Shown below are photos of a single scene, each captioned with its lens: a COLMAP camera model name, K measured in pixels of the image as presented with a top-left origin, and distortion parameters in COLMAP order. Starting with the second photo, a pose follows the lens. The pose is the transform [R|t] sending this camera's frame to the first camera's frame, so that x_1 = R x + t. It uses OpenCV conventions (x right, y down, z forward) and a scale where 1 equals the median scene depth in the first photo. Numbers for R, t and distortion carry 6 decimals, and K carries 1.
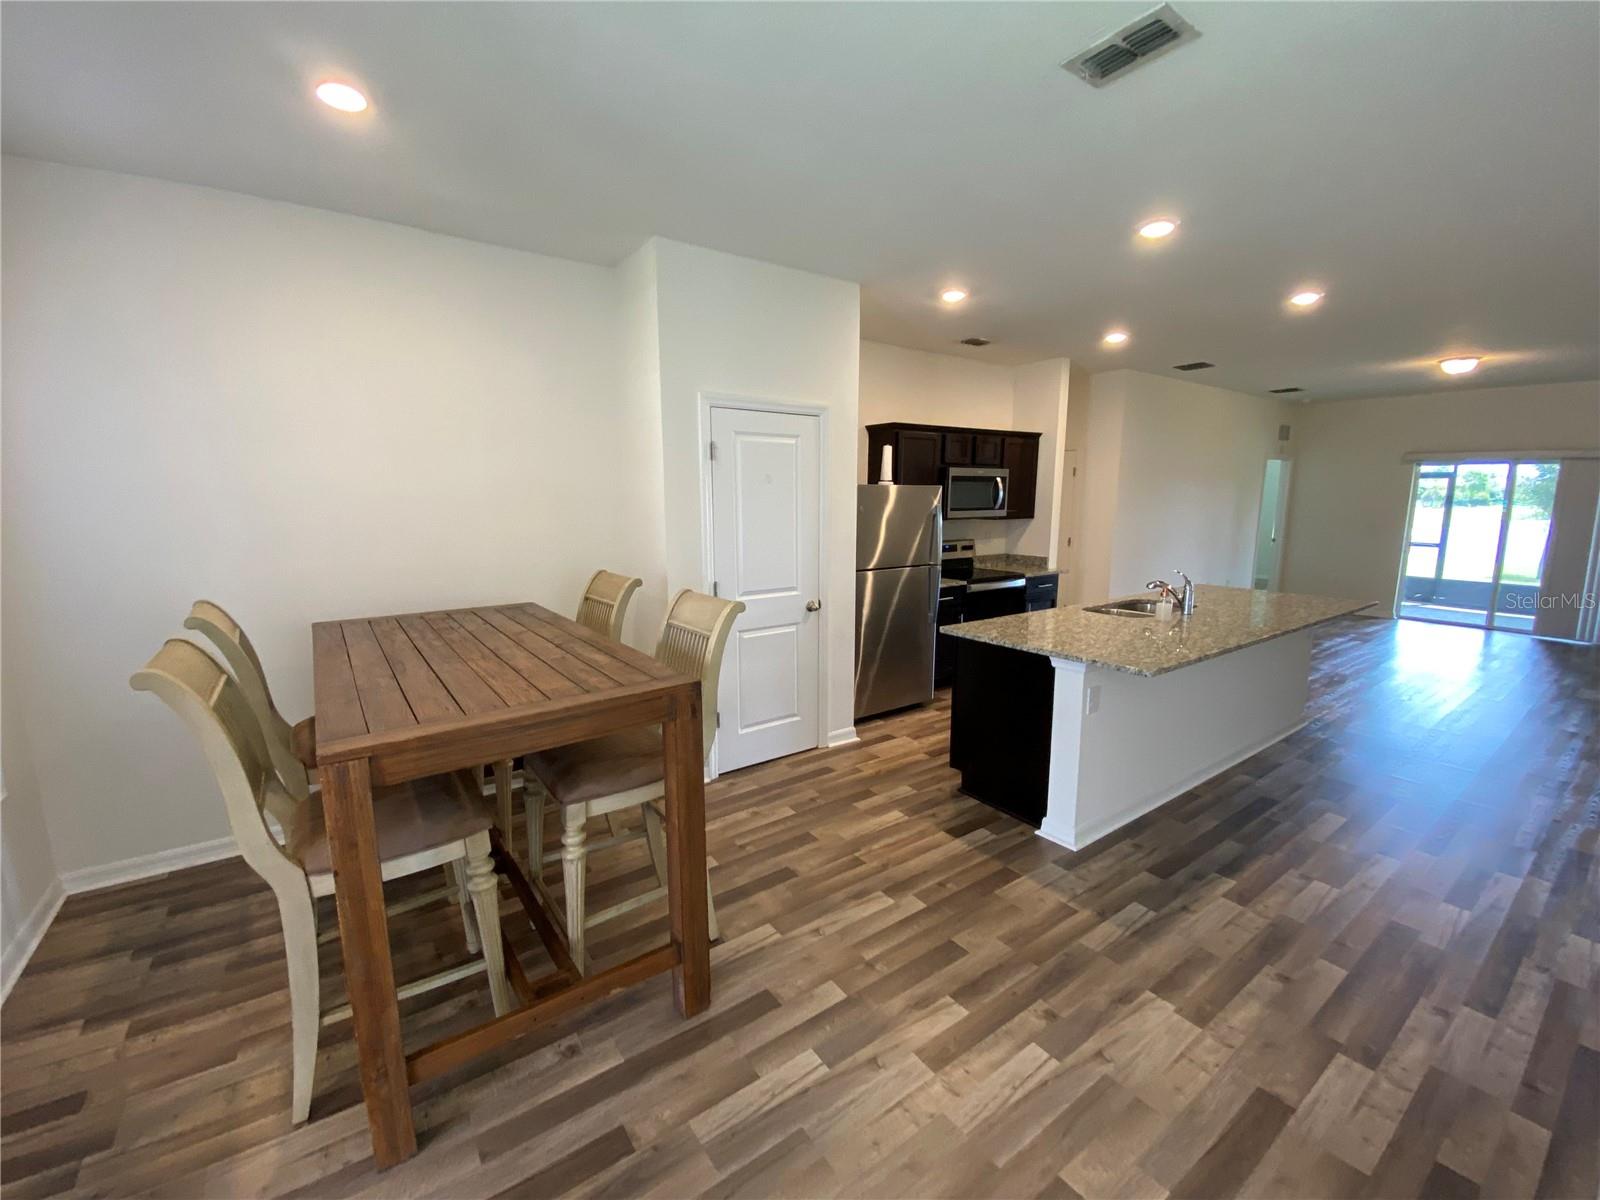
lens RADIAL K [[657.7, 0, 758.0], [0, 657.7, 599.9], [0, 0, 1]] dist [-0.012024, -0.003578]
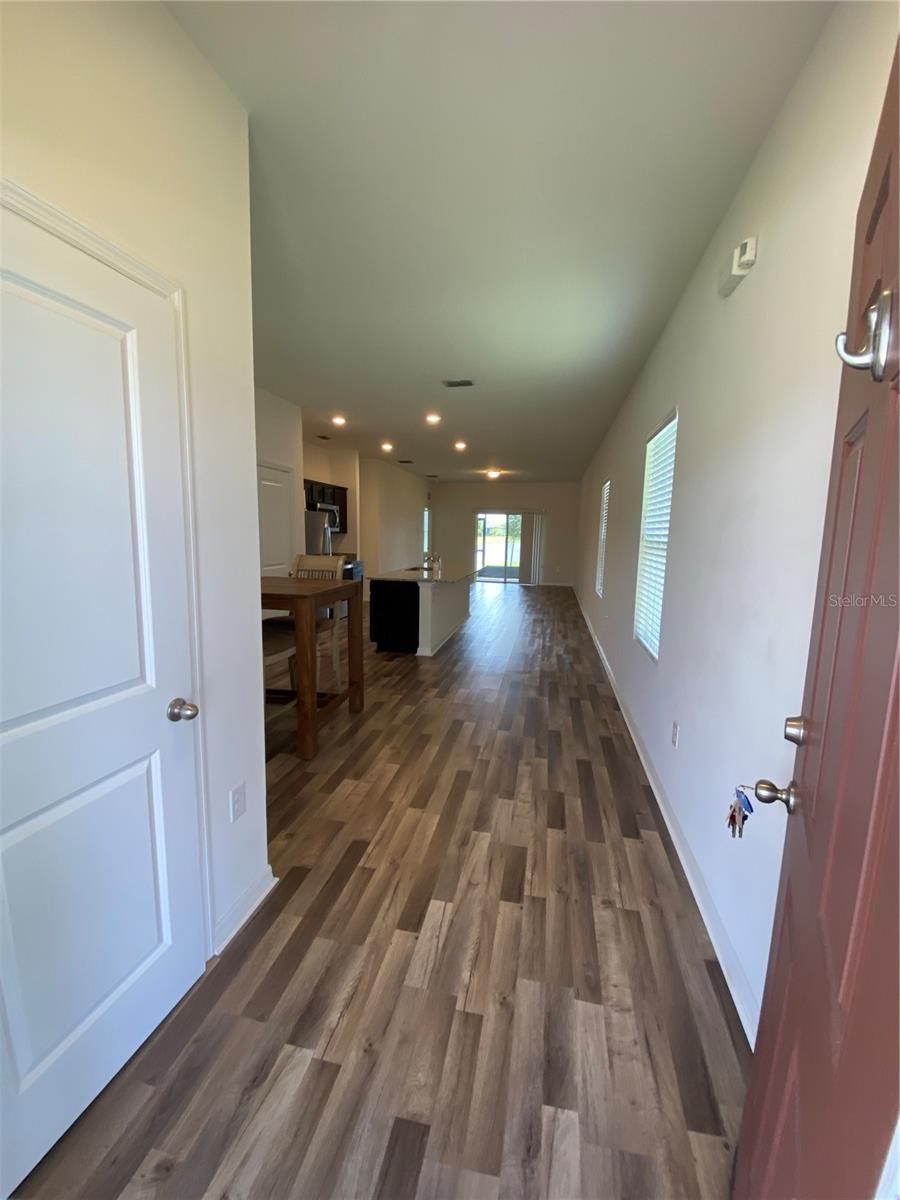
lens RADIAL K [[493.3, 0, 450.5], [0, 493.3, 599.7], [0, 0, 1]] dist [-0.012024, -0.003578]
pose [[0.712050, -0.075980, 0.698005, -0.595307], [0.083272, 0.996250, 0.023498, 0.090304], [-0.697173, 0.041393, 0.715707, -0.334313]]
